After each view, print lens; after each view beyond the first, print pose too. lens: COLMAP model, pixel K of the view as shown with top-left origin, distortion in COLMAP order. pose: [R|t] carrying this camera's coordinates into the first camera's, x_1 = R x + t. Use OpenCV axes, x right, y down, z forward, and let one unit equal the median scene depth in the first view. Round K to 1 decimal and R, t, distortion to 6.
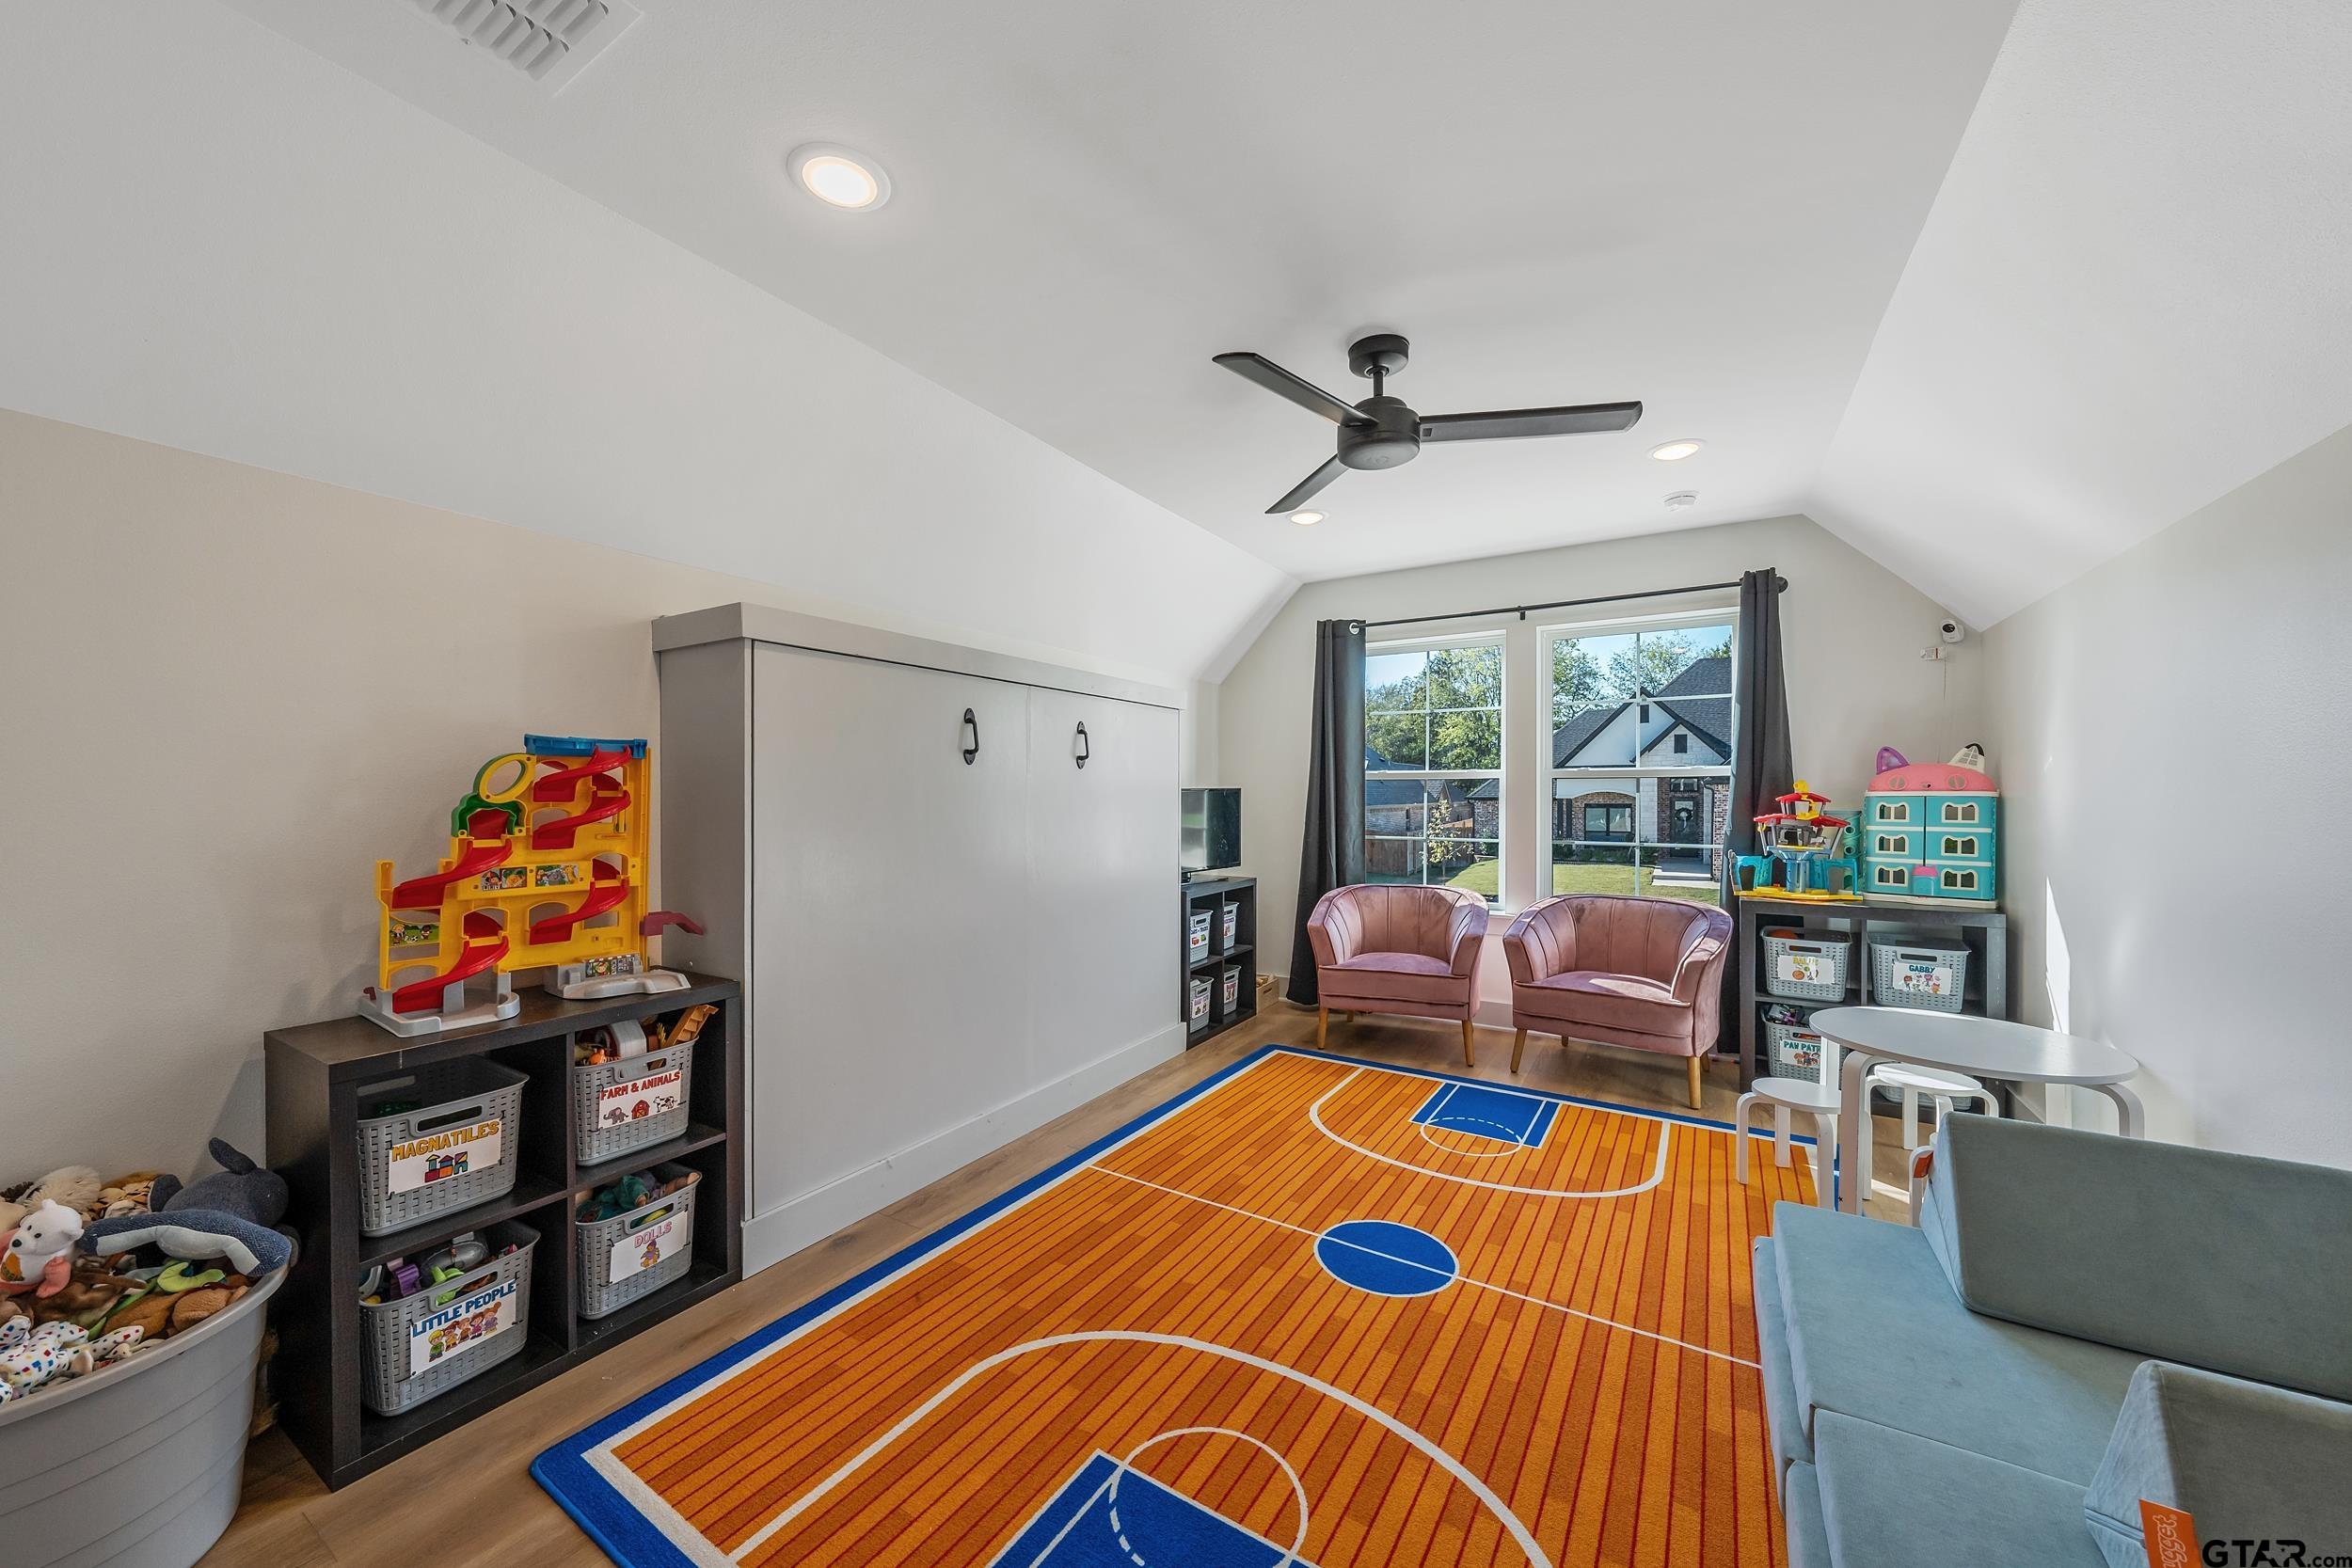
lens RADIAL K [[832.8, 0, 1175.7], [0, 832.8, 796.0], [0, 0, 1]] dist [-0.001942, -0.000068]
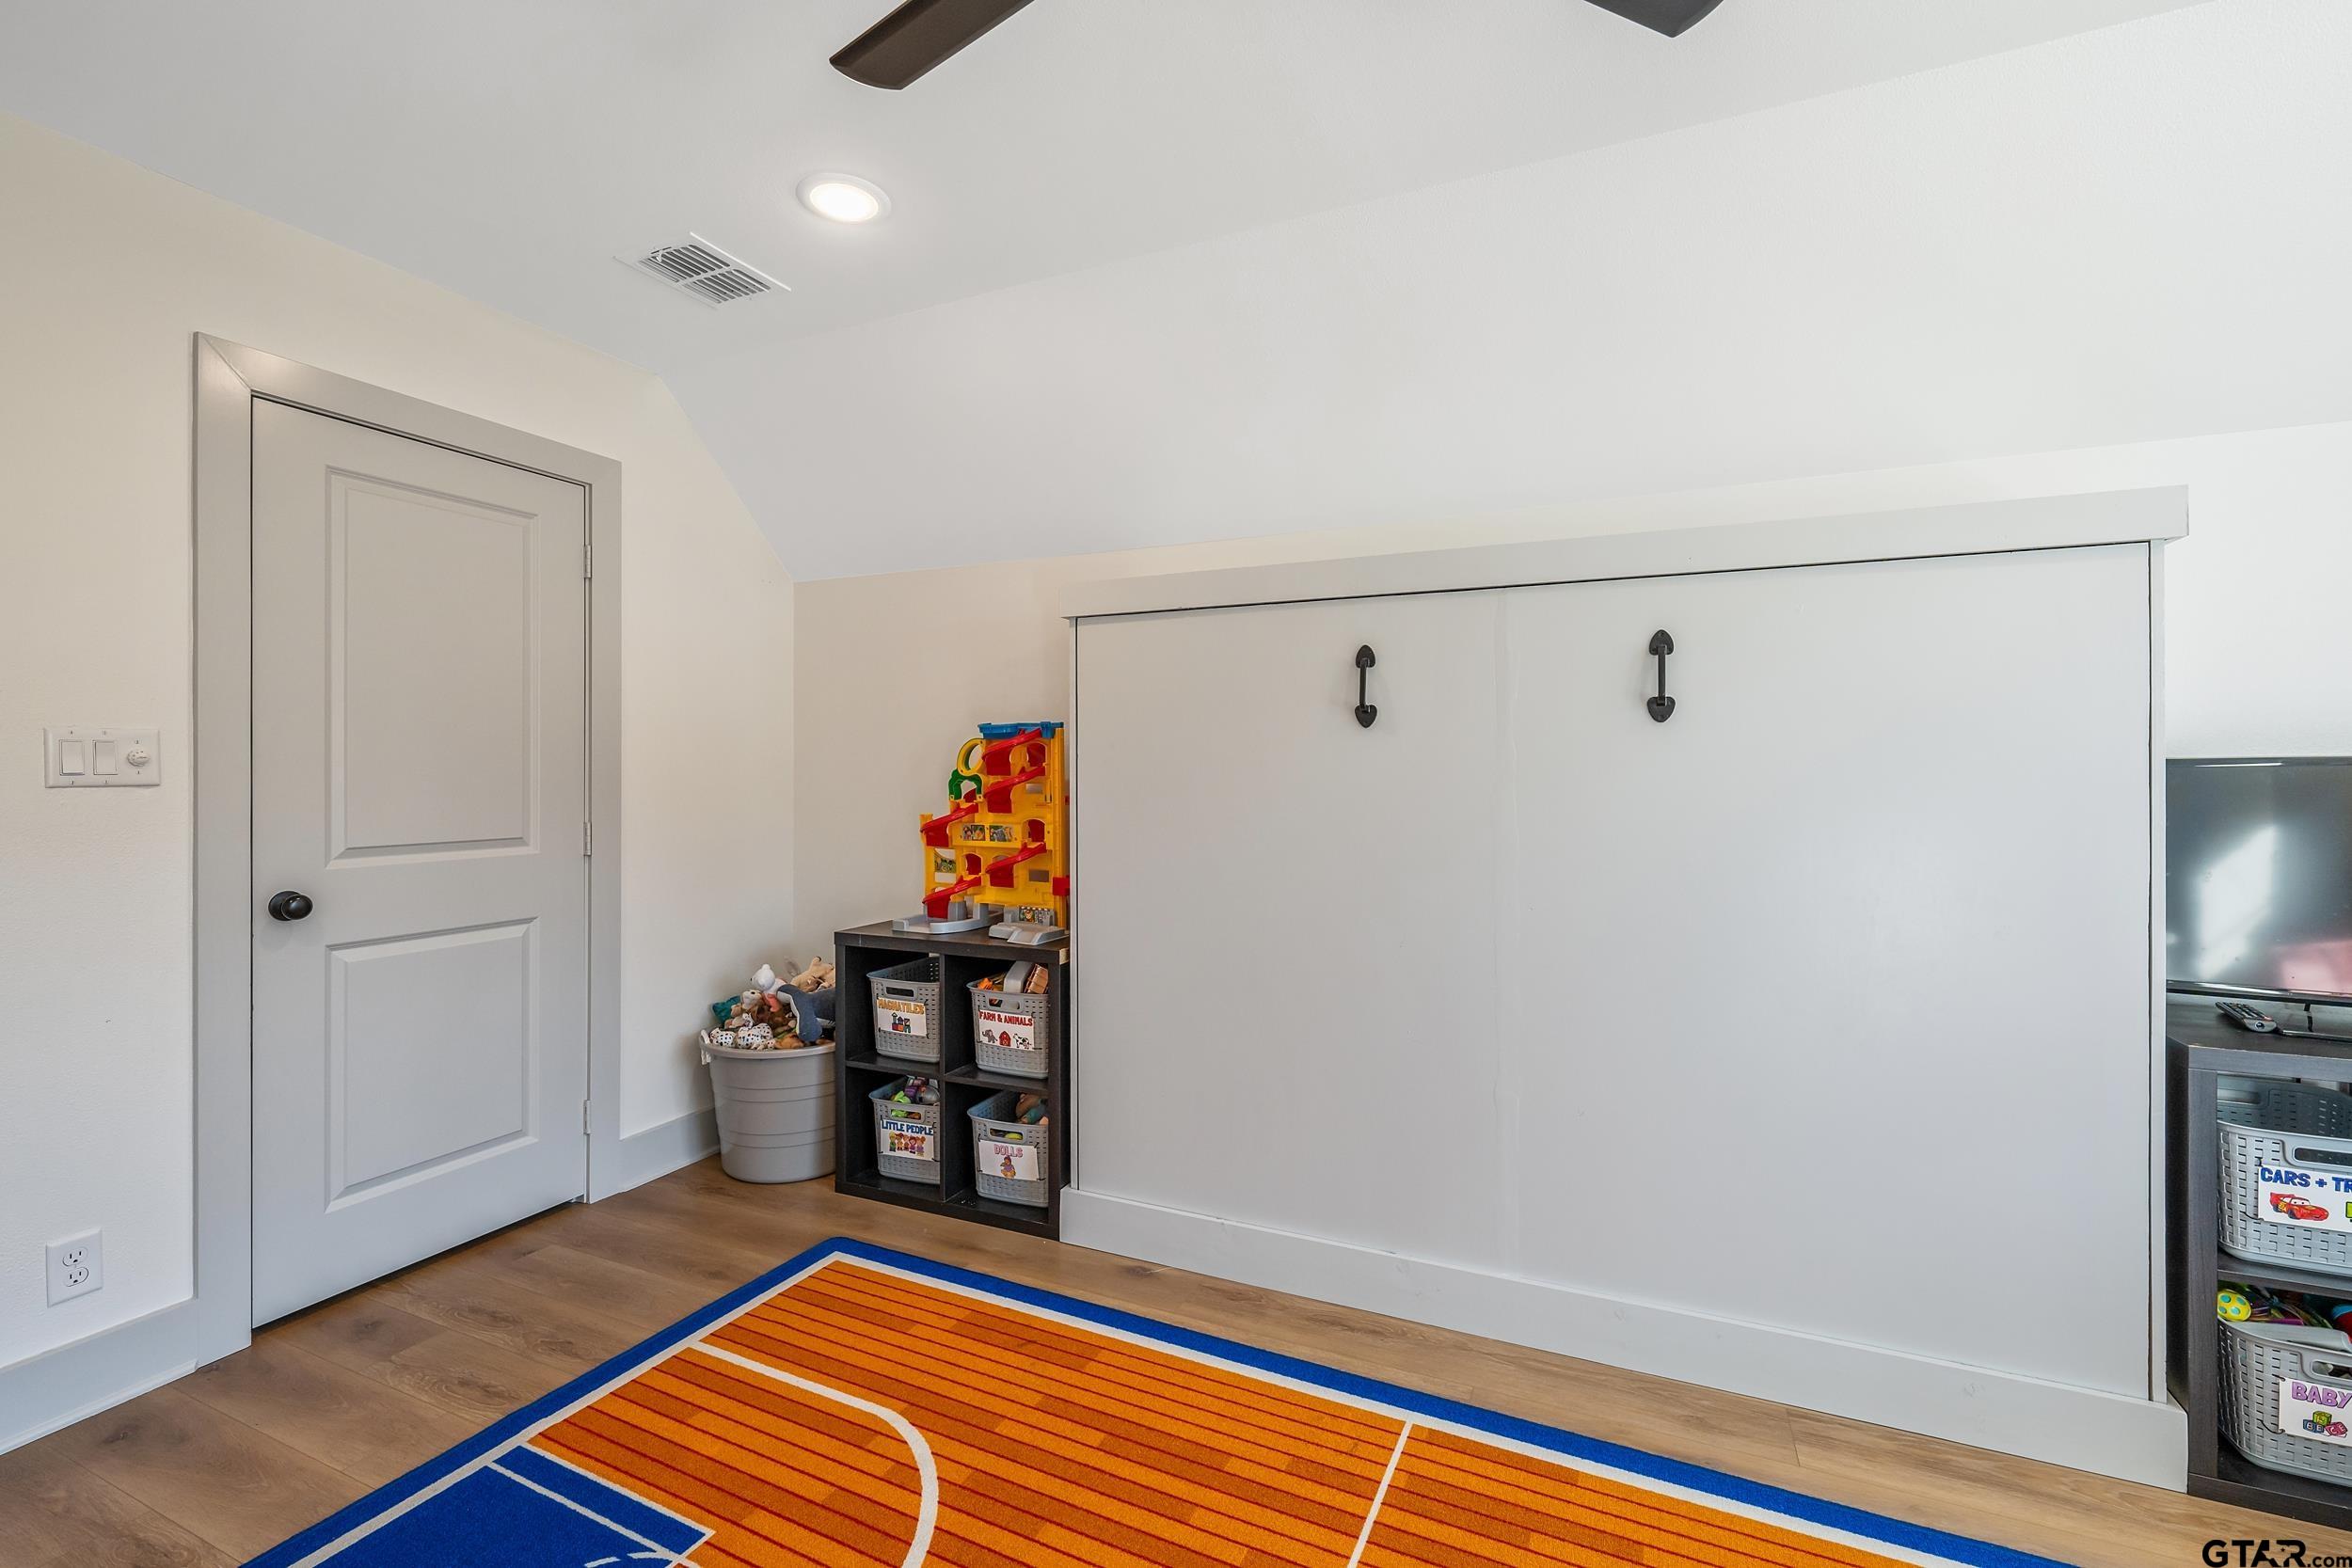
lens RADIAL K [[1006.2, 0, 1183.7], [0, 1006.2, 767.1], [0, 0, 1]] dist [-0.001503, -0.000680]
pose [[0.127666, -0.001619, -0.991816, 0.805944], [-0.005244, 0.999984, -0.002307, -0.003586], [0.991803, 0.005496, 0.127655, 1.085139]]
